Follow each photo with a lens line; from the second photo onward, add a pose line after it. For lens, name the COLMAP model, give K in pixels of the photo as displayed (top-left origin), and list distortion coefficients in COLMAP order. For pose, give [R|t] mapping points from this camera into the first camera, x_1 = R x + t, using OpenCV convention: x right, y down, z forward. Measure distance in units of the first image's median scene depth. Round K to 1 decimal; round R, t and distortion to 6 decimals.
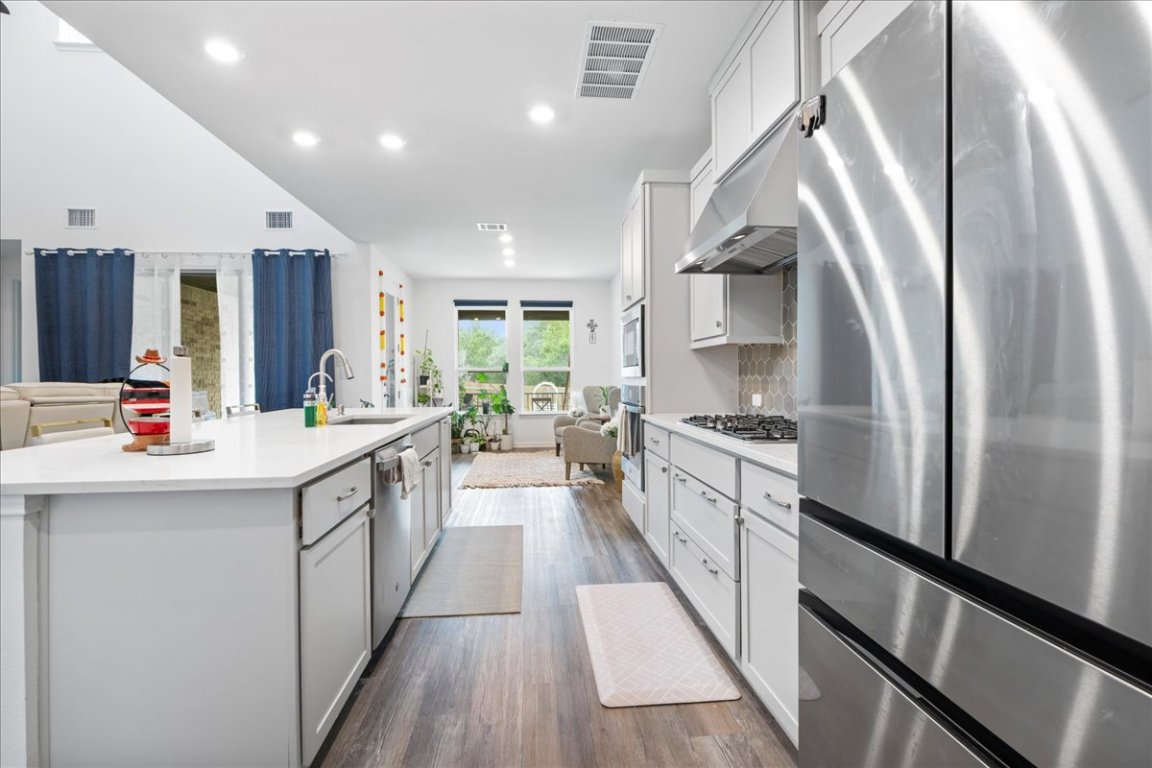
lens RADIAL K [[522.6, 0, 574.2], [0, 522.6, 387.4], [0, 0, 1]] dist [0.001947, 0.000191]
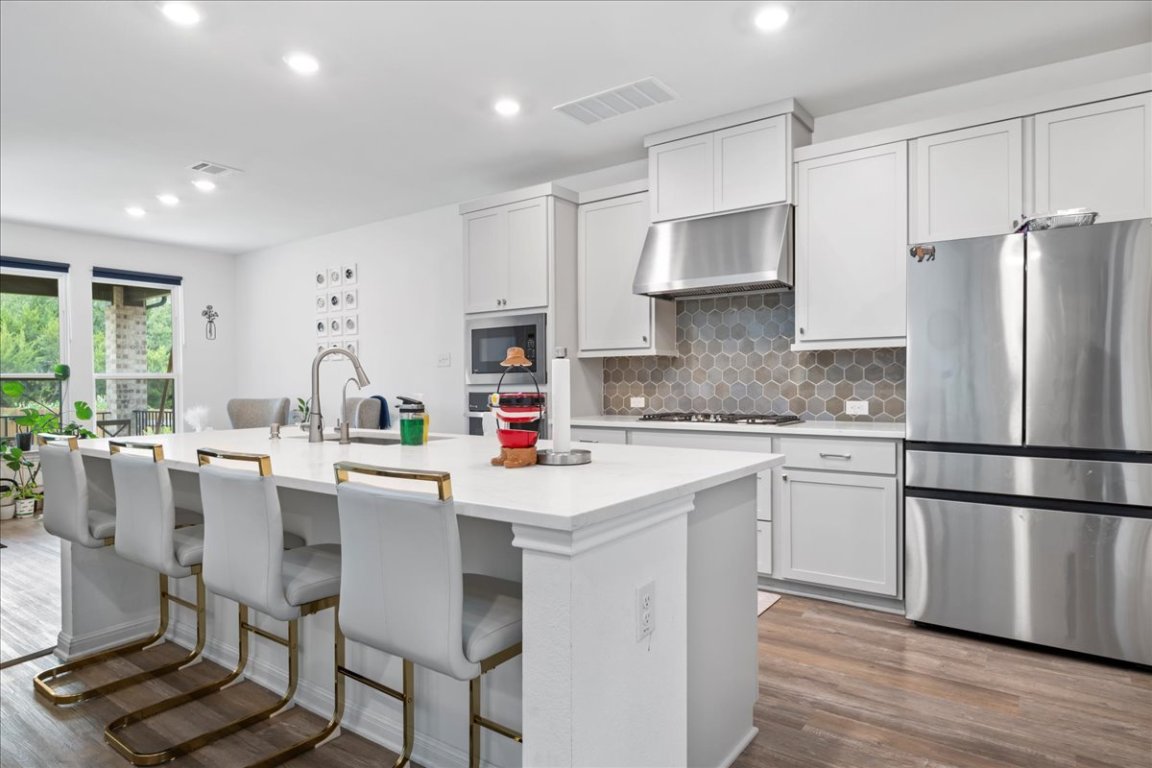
lens RADIAL K [[677.7, 0, 546.9], [0, 677.7, 408.1], [0, 0, 1]] dist [0.049135, -0.000367]
pose [[0.676453, -0.027916, 0.735956, -0.915915], [0.022056, 0.999601, 0.017644, 0.005432], [-0.736155, 0.004297, 0.676799, 0.100143]]
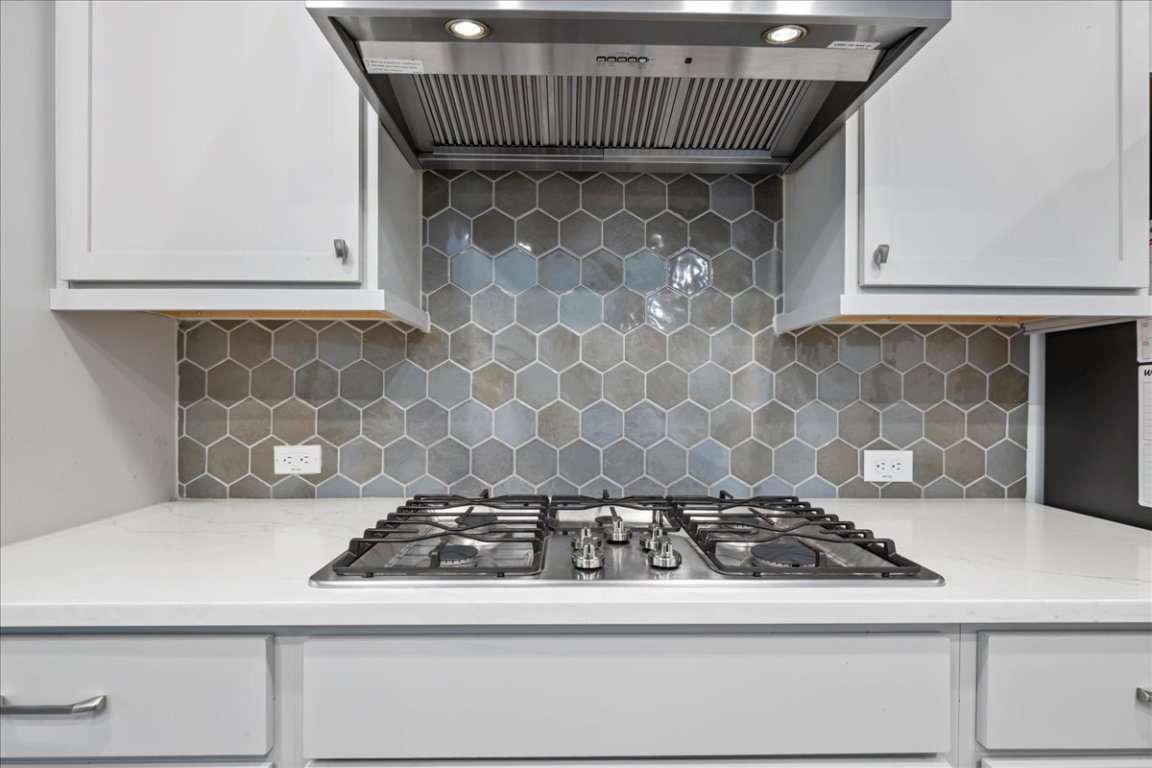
lens RADIAL K [[522.6, 0, 574.2], [0, 522.6, 387.4], [0, 0, 1]] dist [0.001947, 0.000191]
pose [[0.068683, 0.016190, 0.997507, -0.045358], [0.021599, 0.999610, -0.017711, -0.020035], [-0.997405, 0.022762, 0.068306, 0.739501]]
